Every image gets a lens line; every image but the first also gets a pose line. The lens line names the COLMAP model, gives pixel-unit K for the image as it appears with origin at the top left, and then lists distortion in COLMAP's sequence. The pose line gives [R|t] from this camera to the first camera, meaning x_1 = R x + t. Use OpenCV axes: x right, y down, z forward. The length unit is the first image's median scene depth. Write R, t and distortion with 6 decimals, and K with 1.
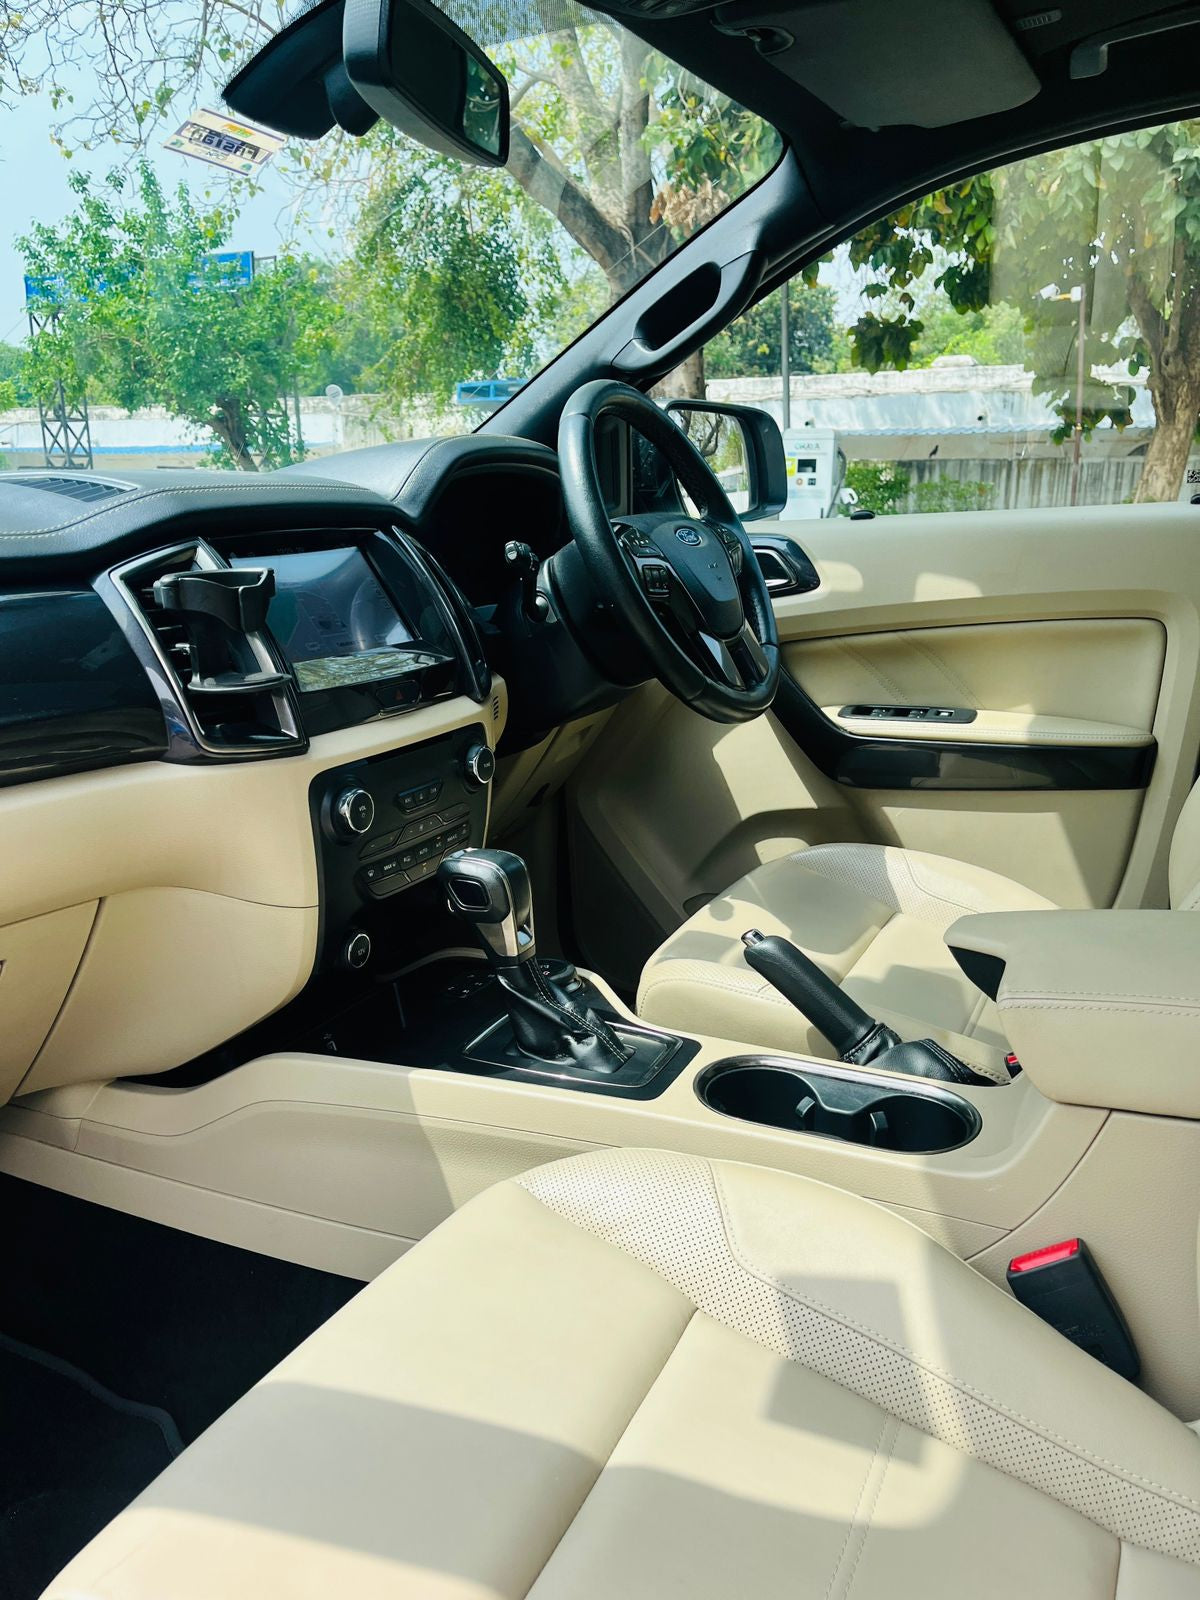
lens RADIAL K [[1195.4, 0, 600.0], [0, 1195.4, 800.0], [0, 0, 1]] dist [0.010920, -0.048812]
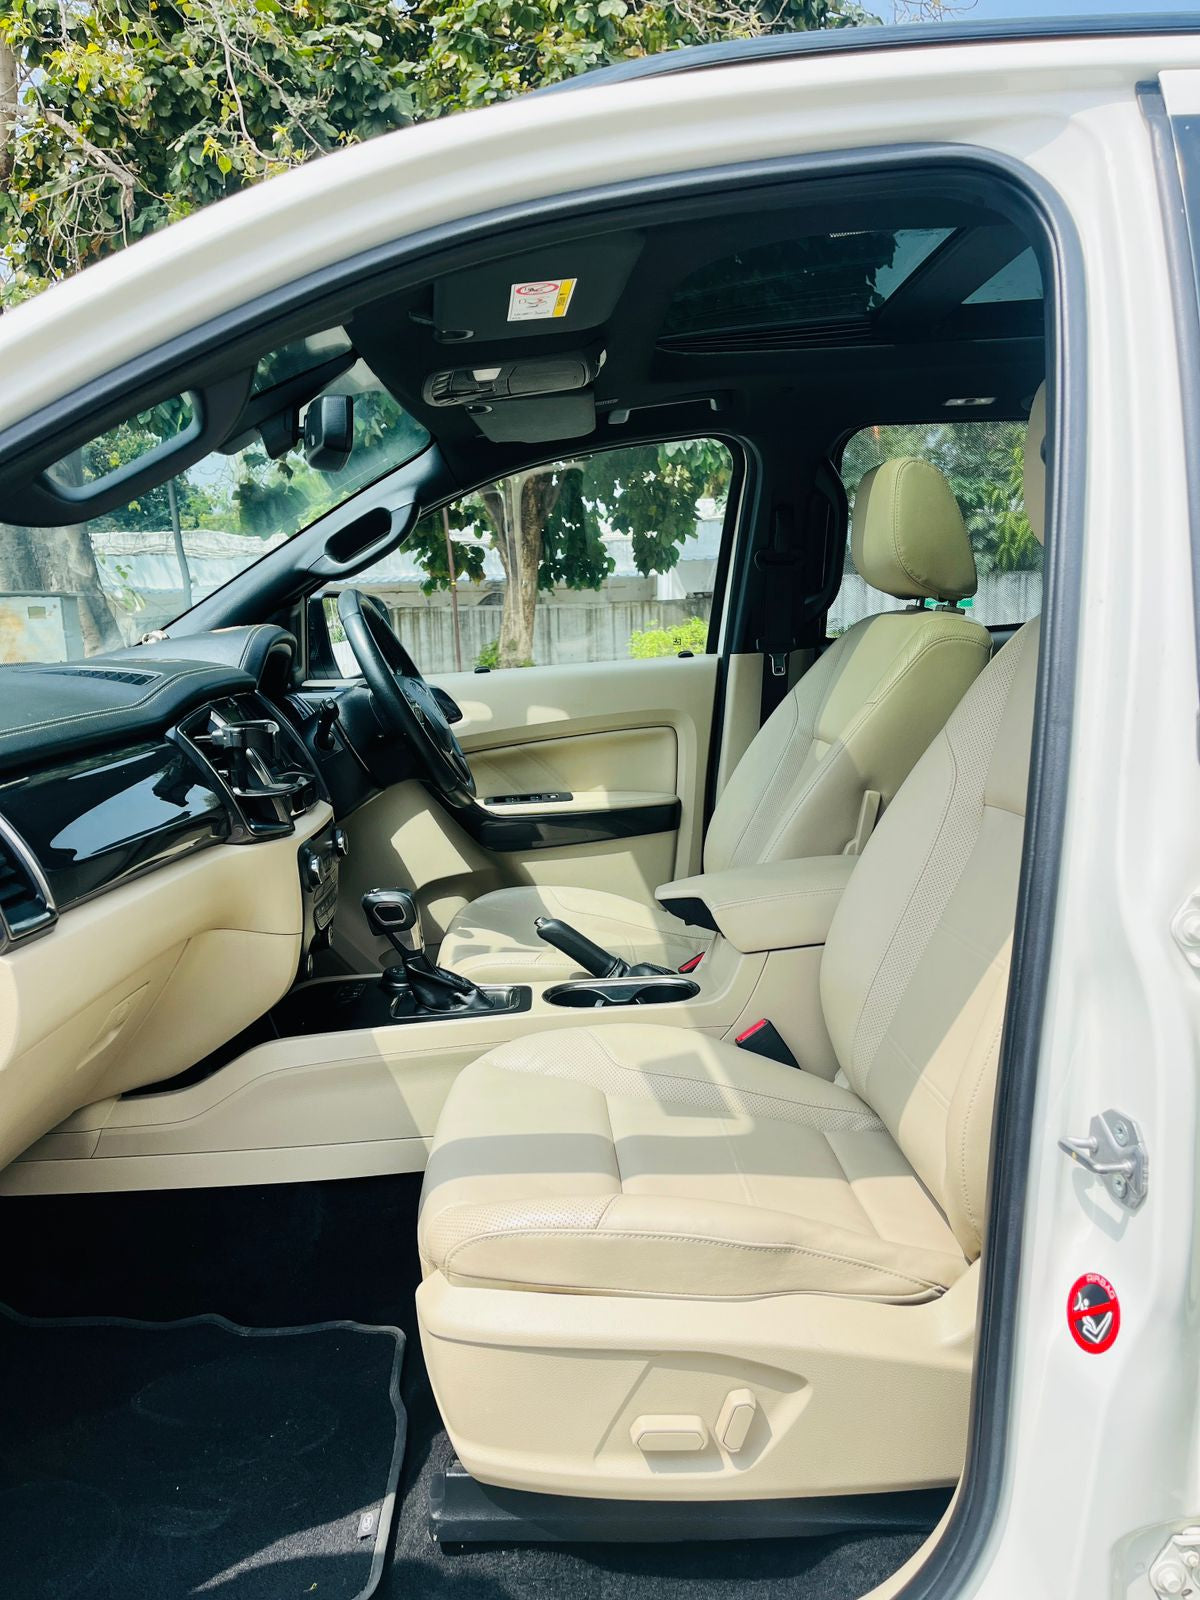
lens RADIAL K [[1202.0, 0, 600.0], [0, 1202.0, 800.0], [0, 0, 1]] dist [-0.092833, -0.000894]
pose [[0.866484, -0.084142, 0.492062, -0.414309], [0.139929, 0.987115, -0.077609, 0.059345], [-0.479192, 0.136101, 0.867094, -0.350715]]
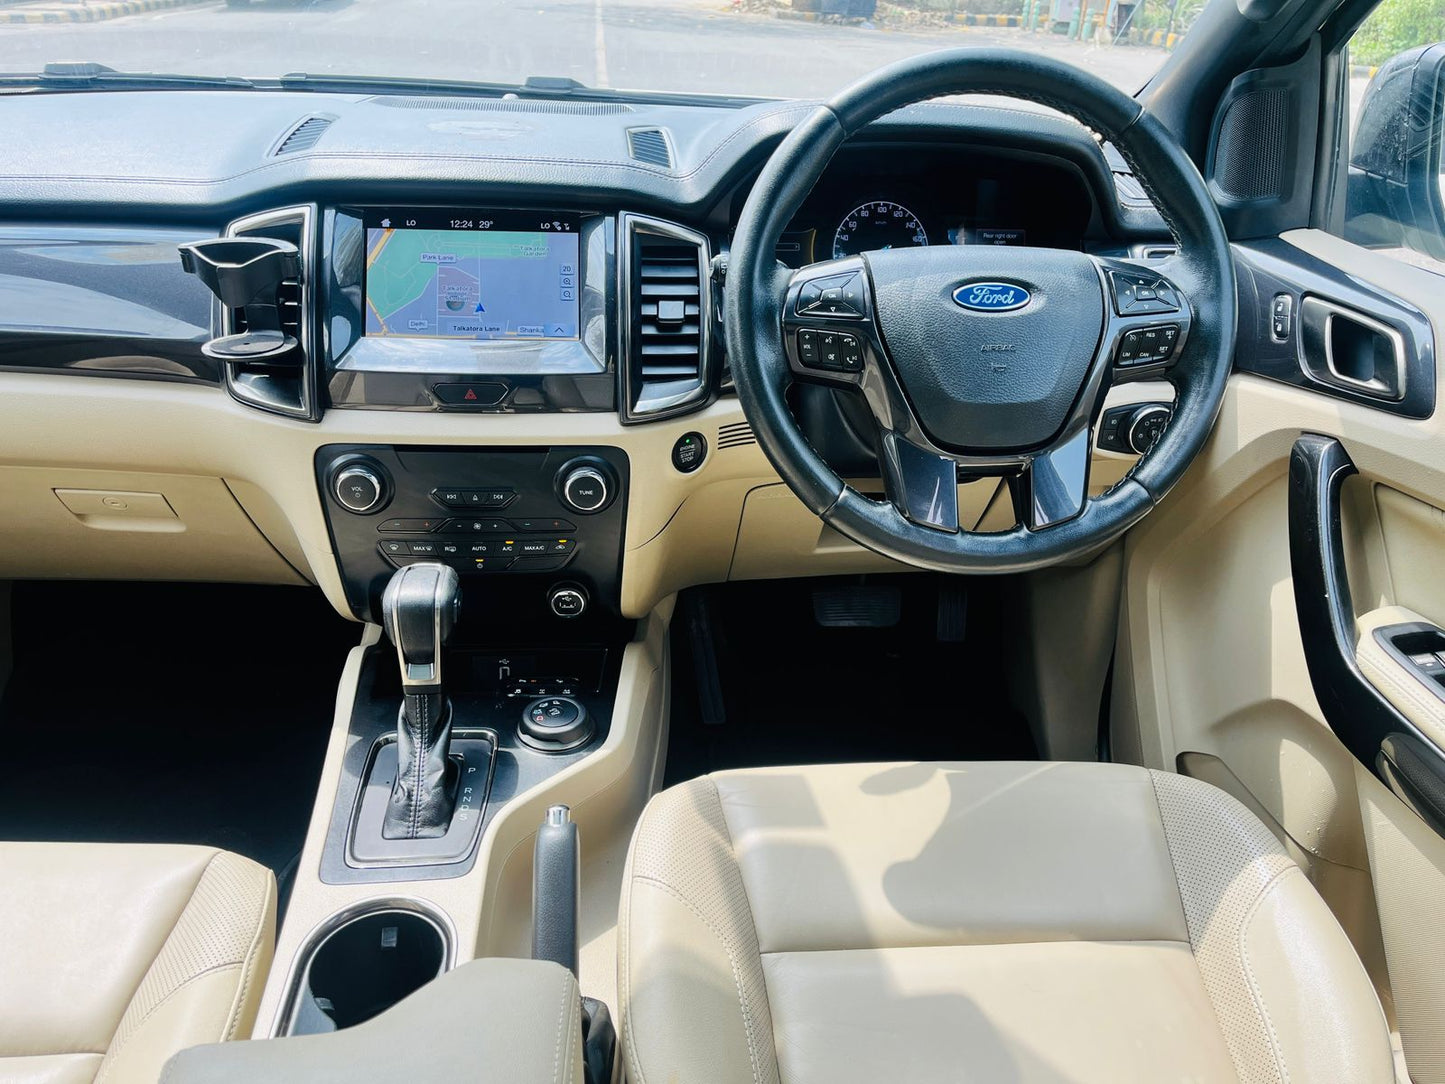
lens RADIAL K [[1108.8, 0, 722.5], [0, 1108.8, 542.0], [0, 0, 1]] dist [0.068032, -0.093965]
pose [[0.530317, 0.425590, -0.733237, 0.442613], [-0.270174, 0.904617, 0.329658, -0.222586], [0.803598, 0.023278, 0.594717, 0.411745]]
